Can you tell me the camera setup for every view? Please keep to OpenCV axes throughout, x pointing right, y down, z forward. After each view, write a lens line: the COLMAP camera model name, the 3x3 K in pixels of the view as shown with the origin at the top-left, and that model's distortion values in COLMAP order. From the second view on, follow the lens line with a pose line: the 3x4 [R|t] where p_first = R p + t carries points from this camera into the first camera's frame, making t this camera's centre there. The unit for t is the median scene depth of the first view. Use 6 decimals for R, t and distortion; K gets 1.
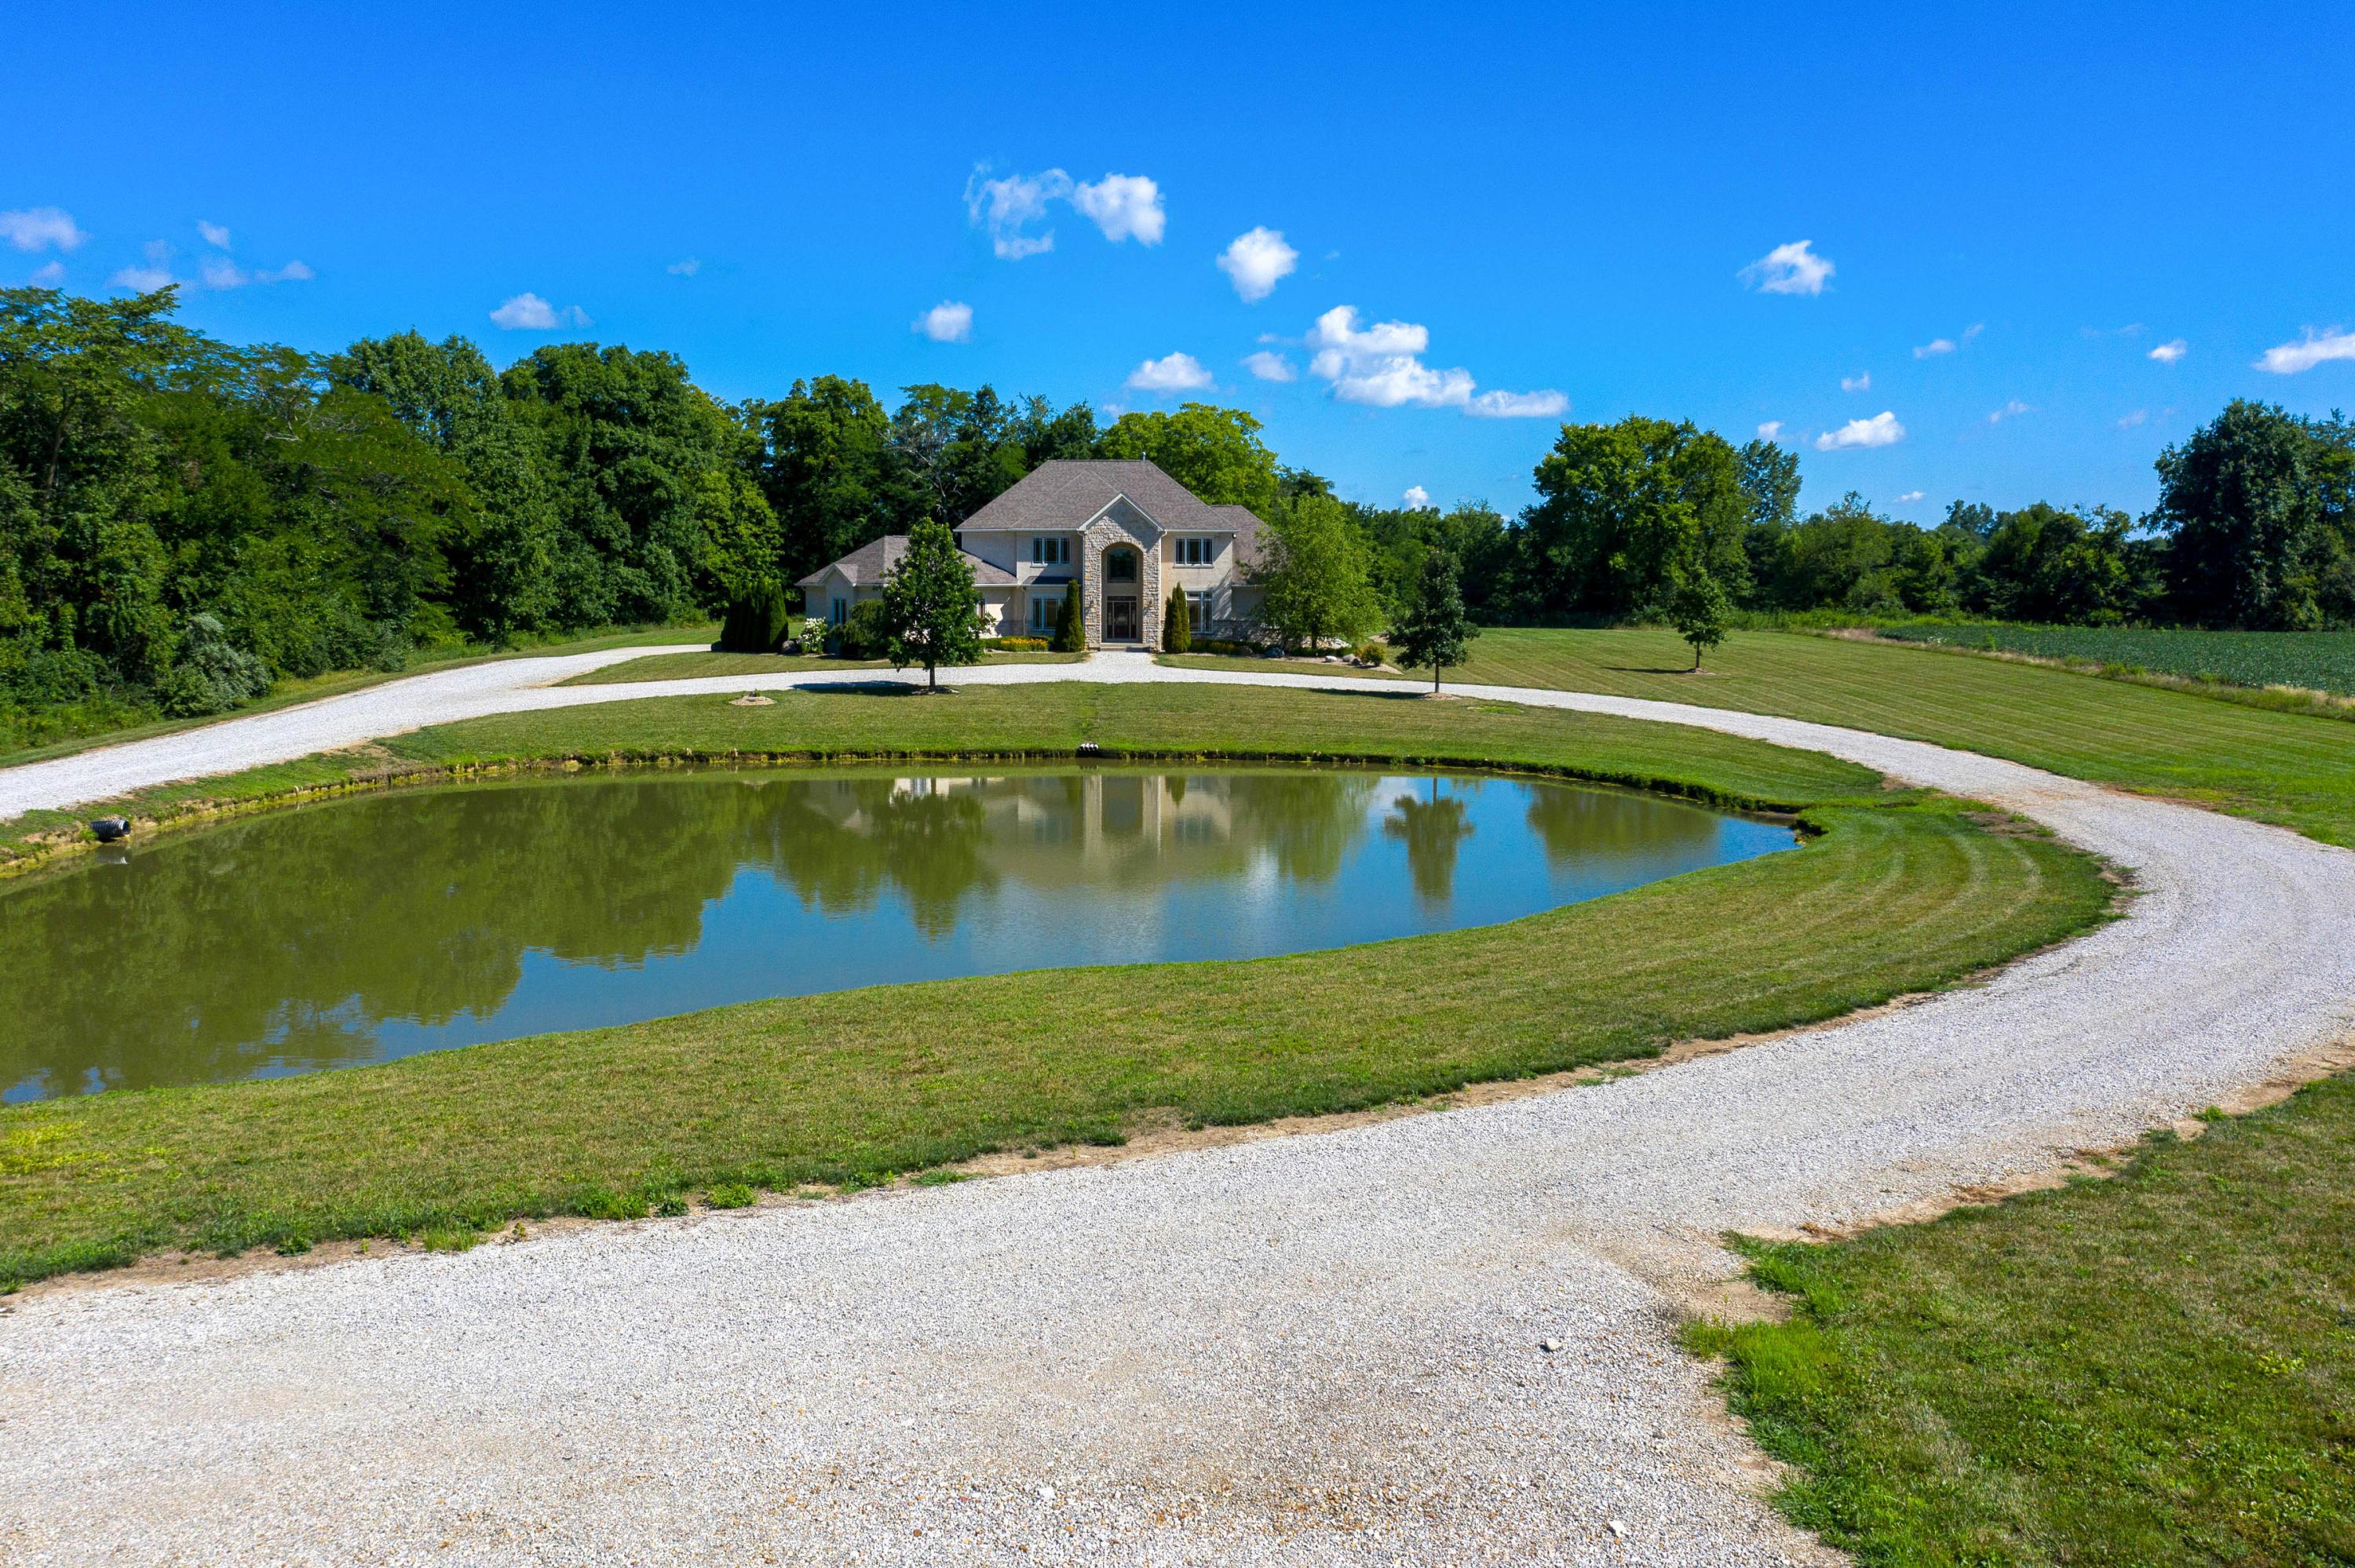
lens RADIAL K [[1848.7, 0, 1167.6], [0, 1848.7, 780.3], [0, 0, 1]] dist [-0.039648, 0.010453]
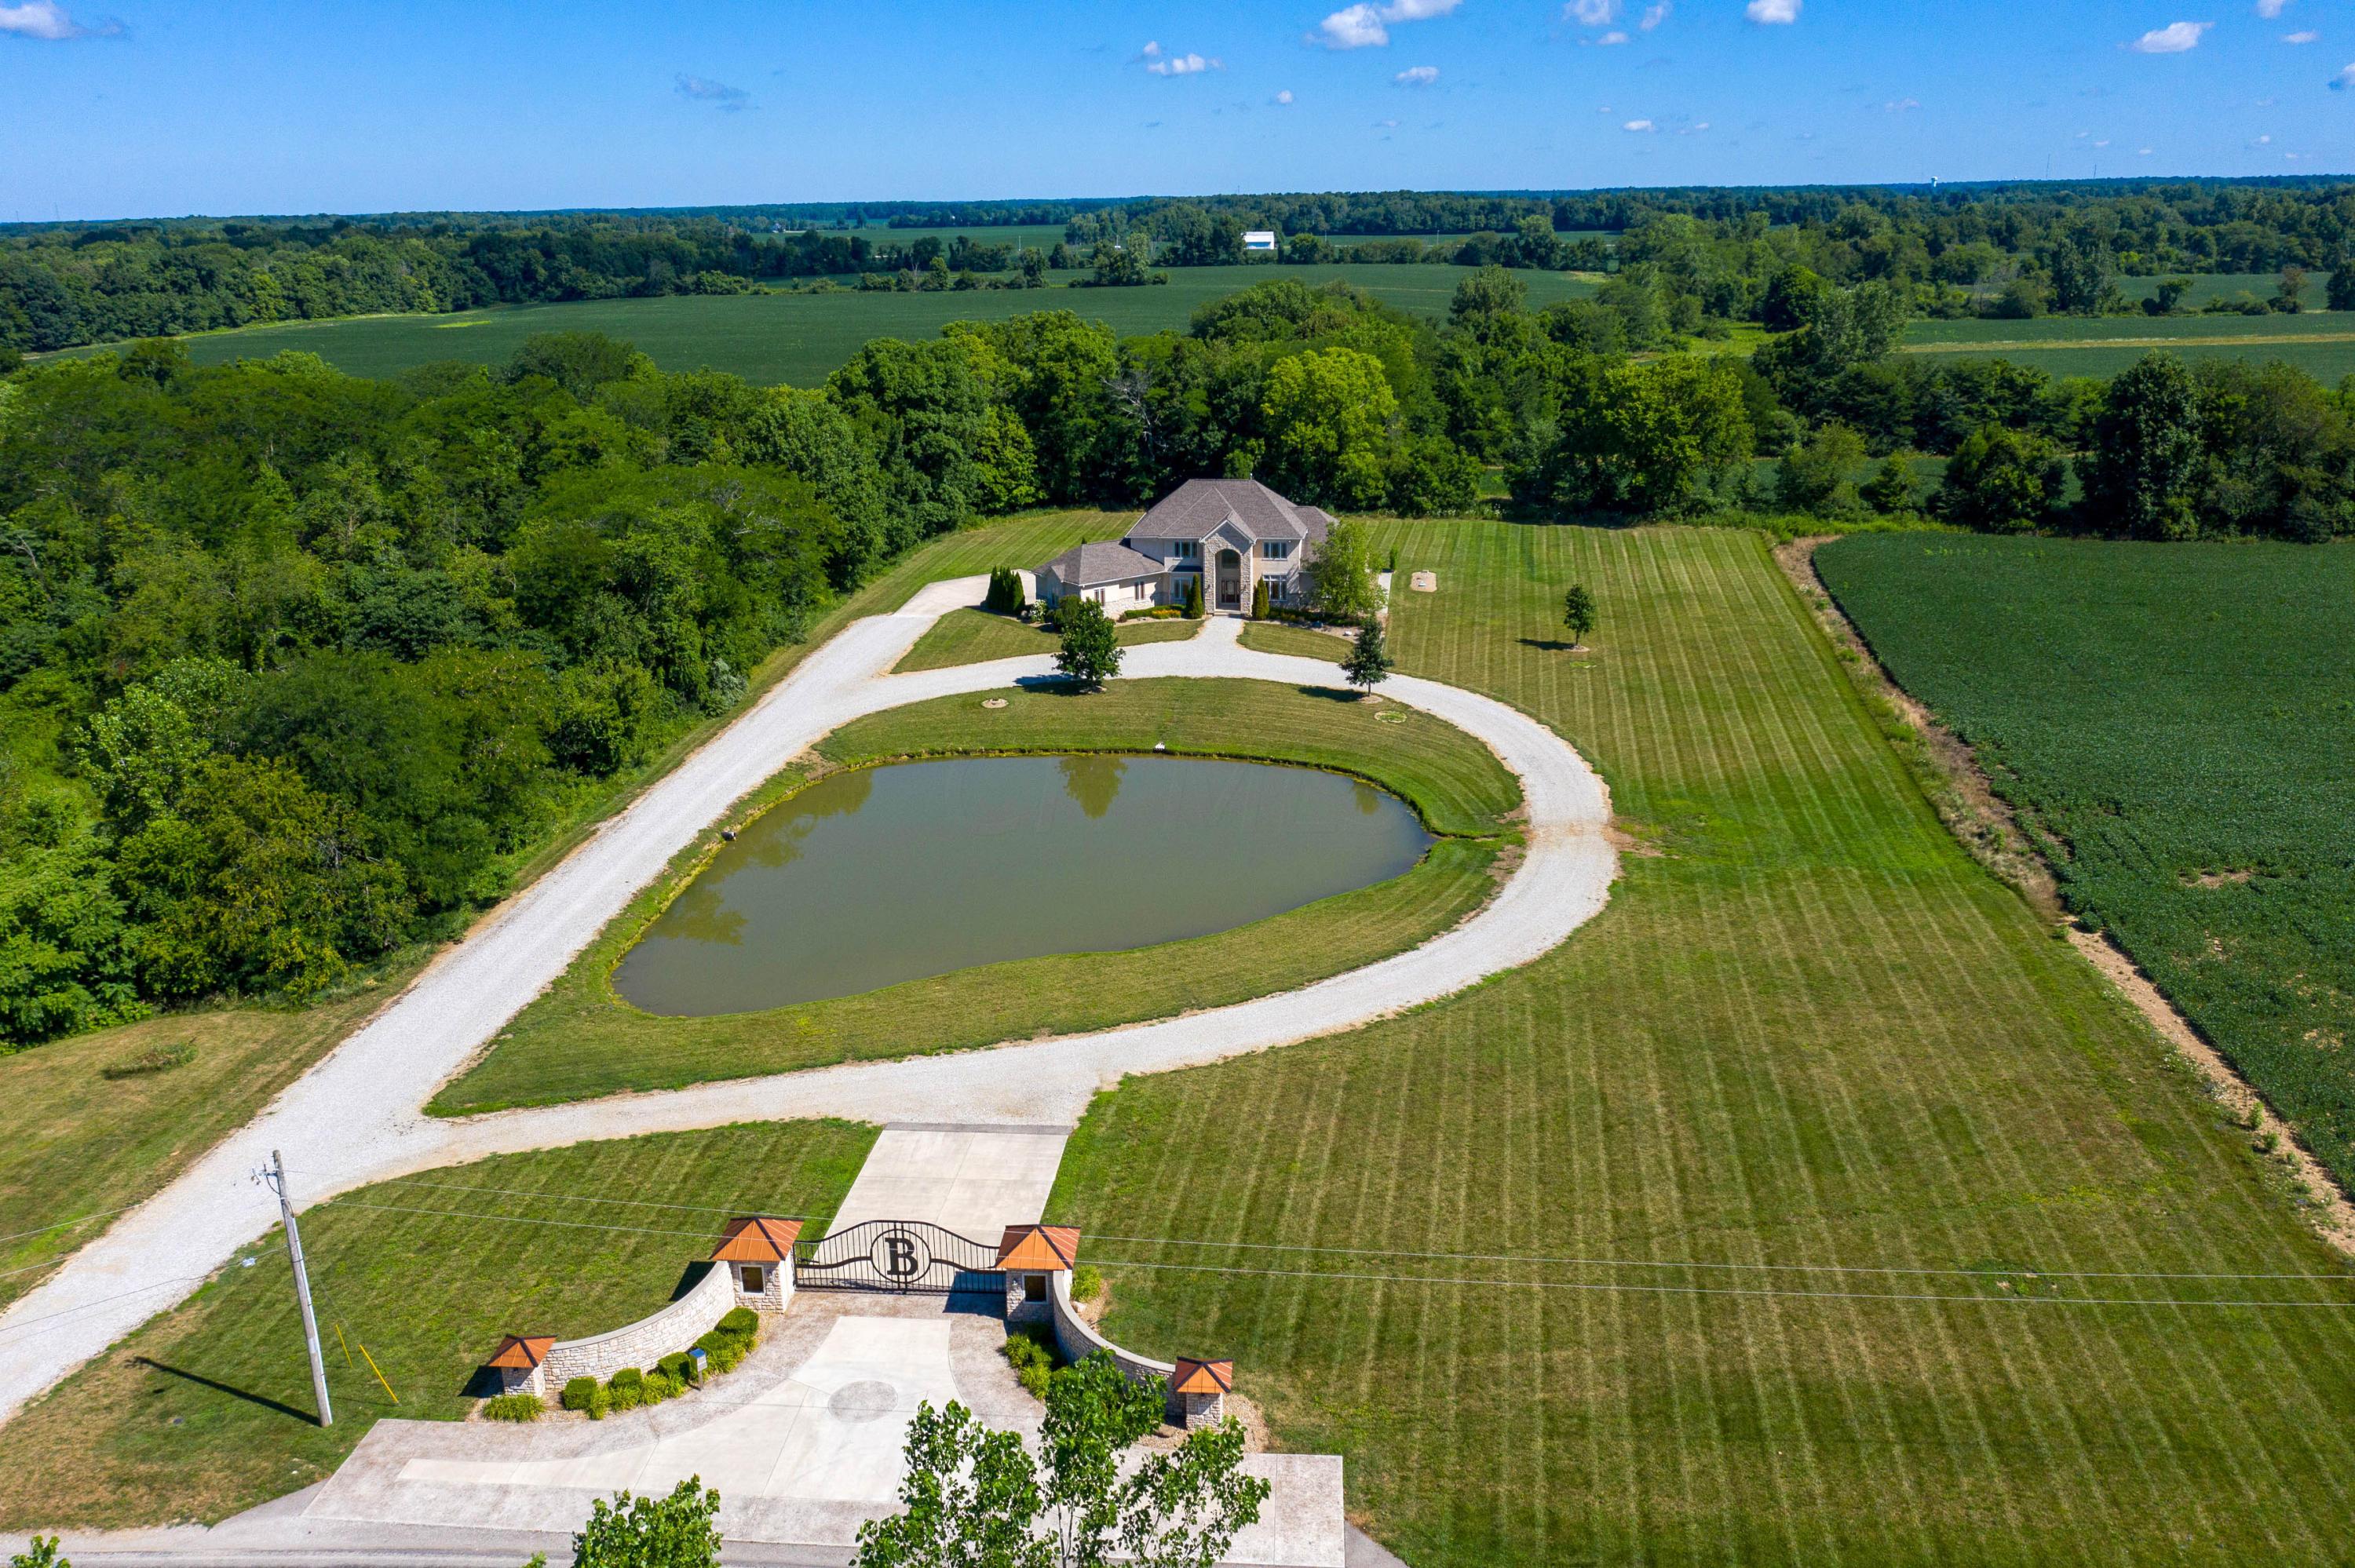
lens RADIAL K [[1843.8, 0, 1164.9], [0, 1843.8, 786.8], [0, 0, 1]] dist [-0.030252, 0.004334]
pose [[0.986528, 0.034016, -0.160014, 0.140582], [-0.001757, 0.980289, 0.197562, -0.184273], [0.163580, -0.194620, 0.967143, -0.453897]]
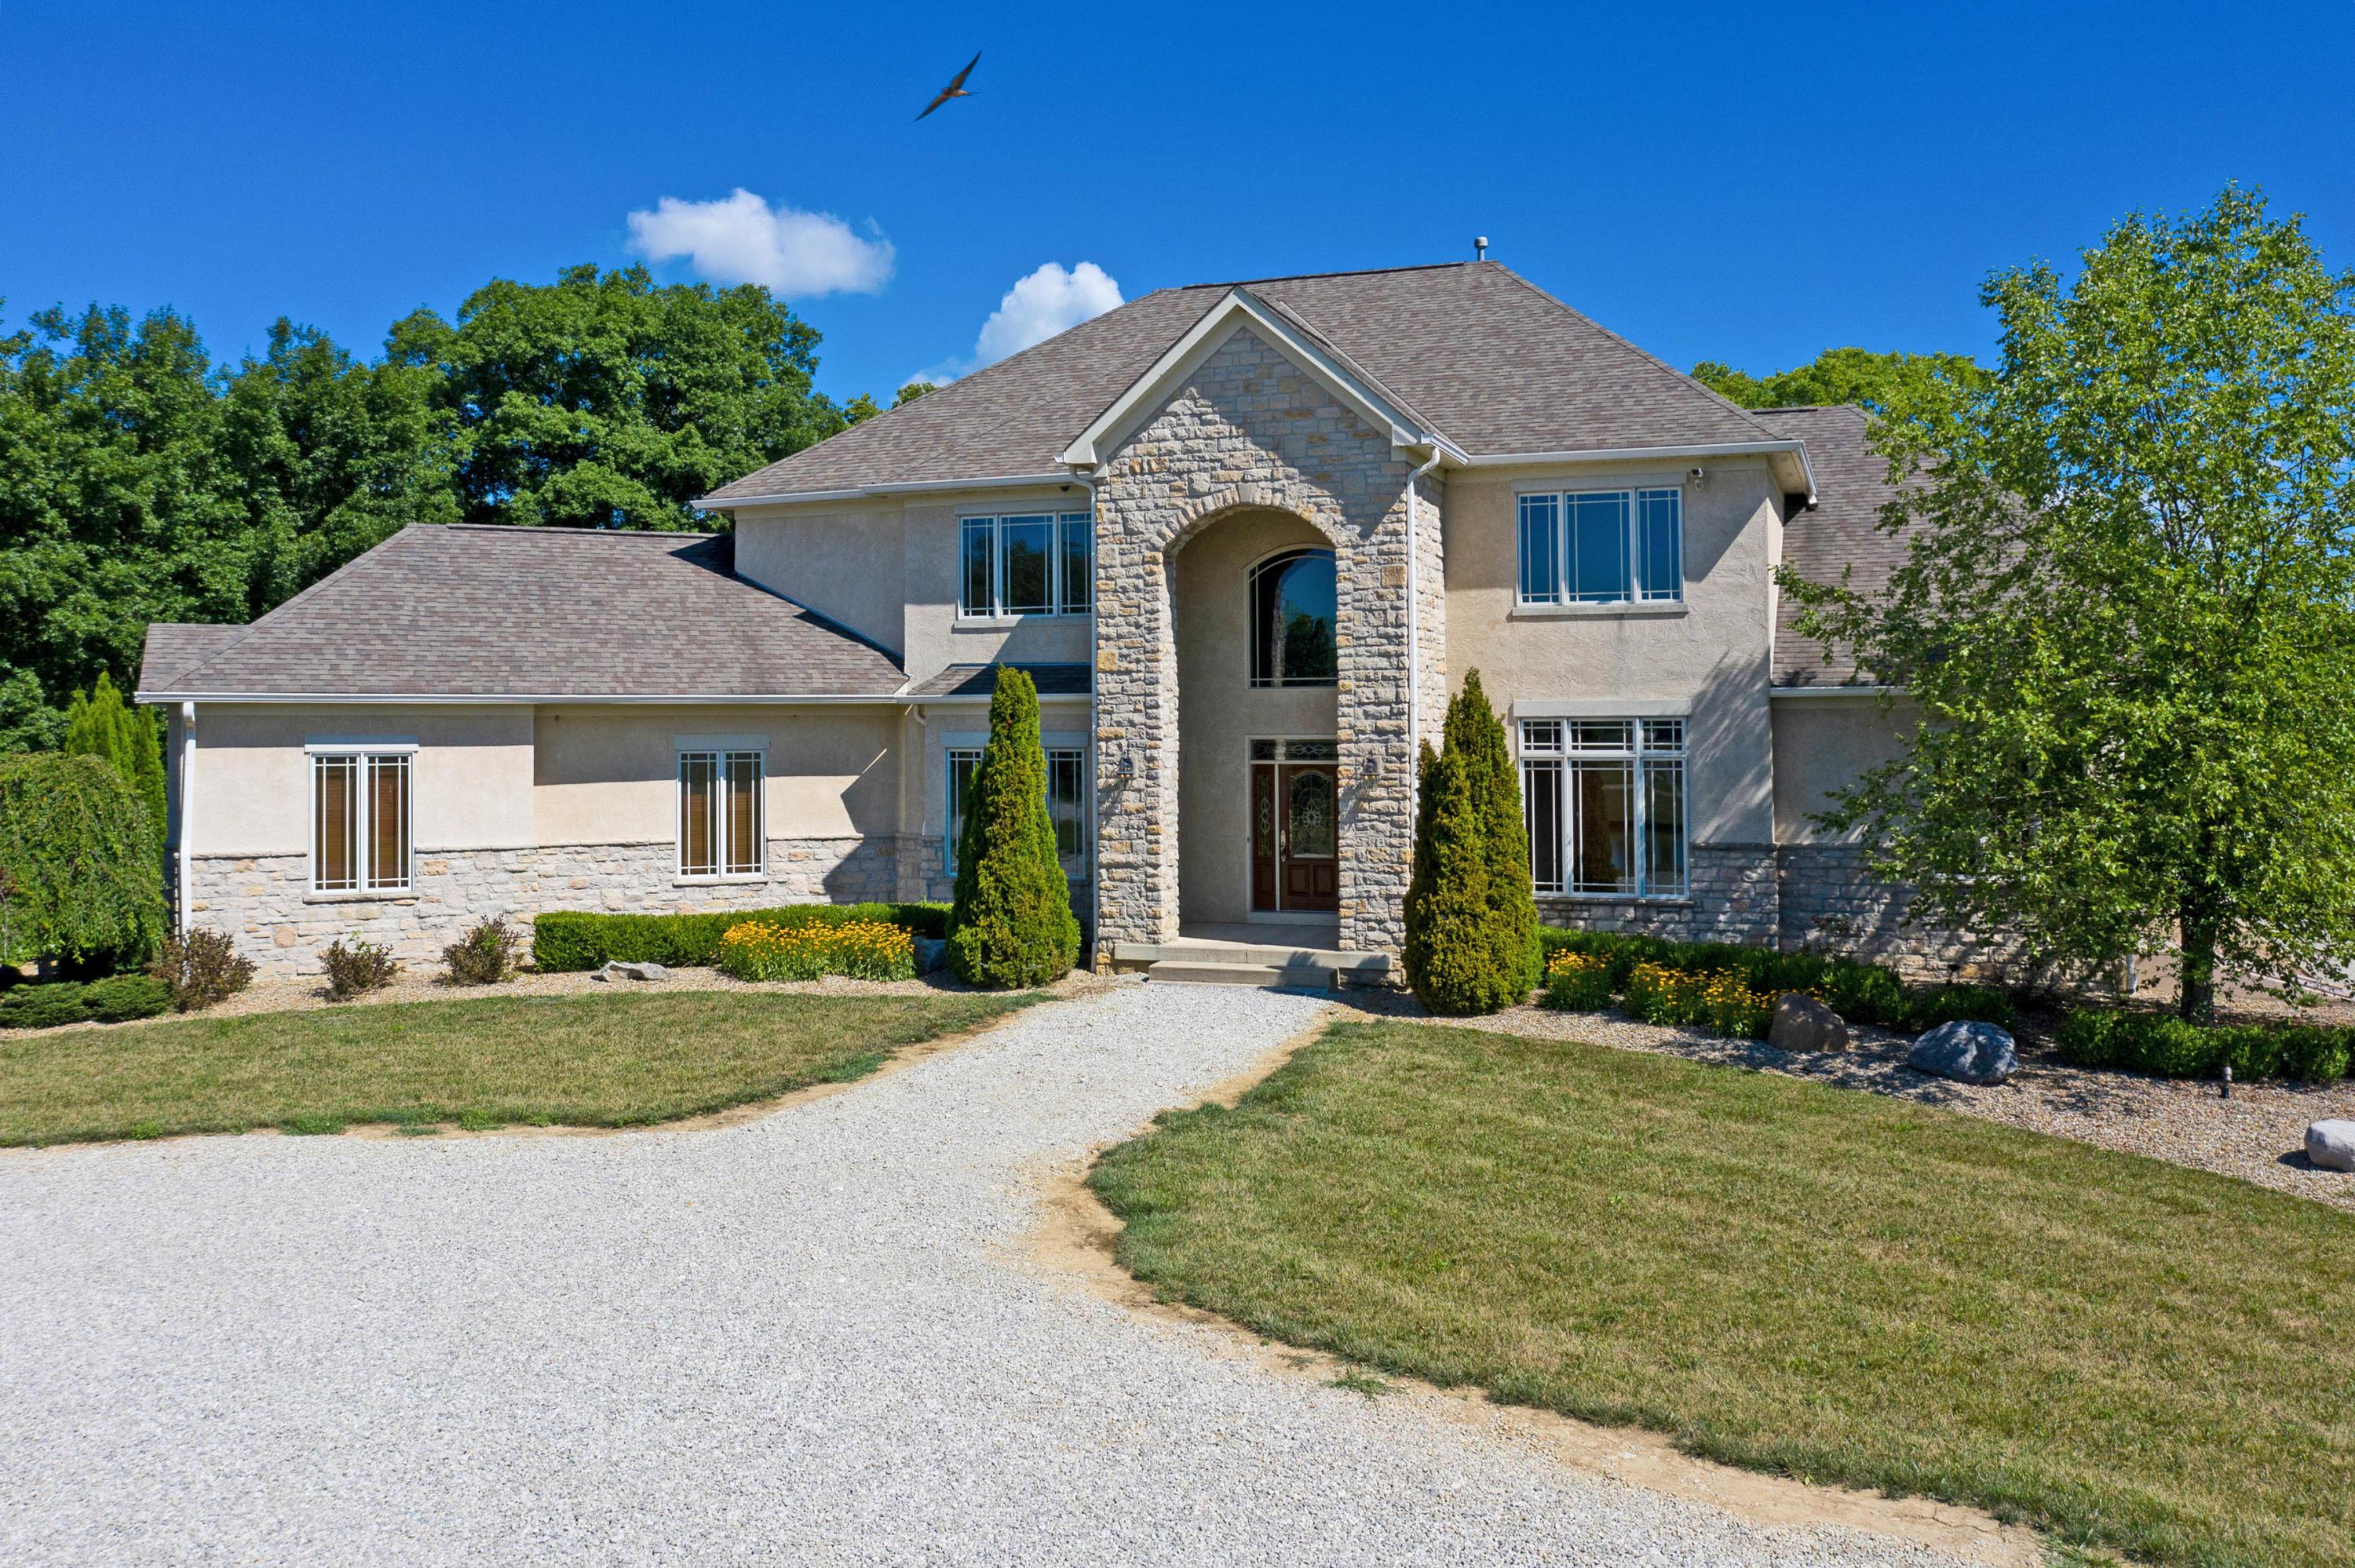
lens RADIAL K [[1867.9, 0, 1216.5], [0, 1867.9, 673.3], [0, 0, 1]] dist [0.000245, -0.044416]
pose [[0.932834, -0.019364, -0.359785, 0.041884], [-0.032022, 0.990148, -0.136317, -0.058055], [0.358880, 0.138682, 0.923023, 0.597898]]
